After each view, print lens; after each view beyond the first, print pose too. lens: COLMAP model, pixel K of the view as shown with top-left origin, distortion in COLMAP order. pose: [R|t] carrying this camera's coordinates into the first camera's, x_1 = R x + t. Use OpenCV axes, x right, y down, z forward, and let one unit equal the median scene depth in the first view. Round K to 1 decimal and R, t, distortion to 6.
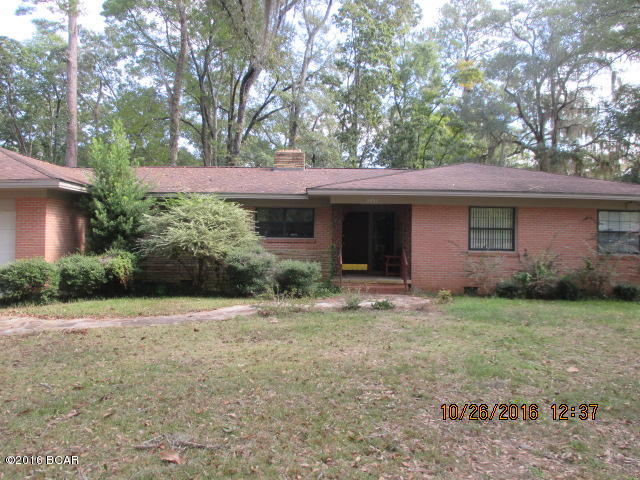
lens RADIAL K [[520.5, 0, 291.7], [0, 520.5, 288.7], [0, 0, 1]] dist [-0.049286, 0.002412]
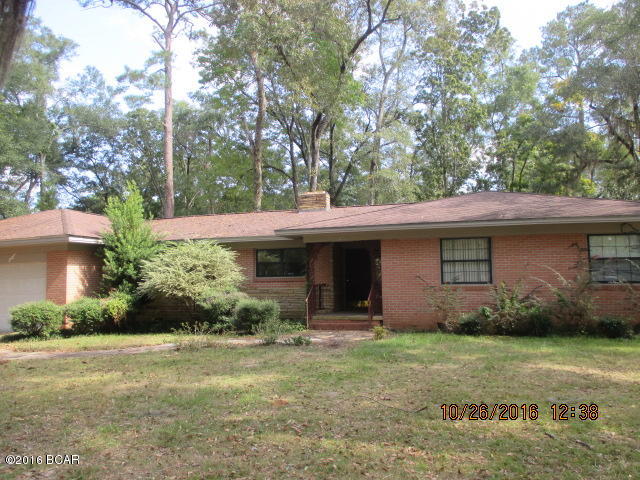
lens RADIAL K [[520.5, 0, 291.7], [0, 520.5, 288.7], [0, 0, 1]] dist [-0.049286, 0.002412]
pose [[0.958644, -0.025522, -0.283462, 0.349473], [0.004766, 0.997271, -0.073674, 0.002933], [0.284568, 0.069276, 0.956149, 0.007425]]
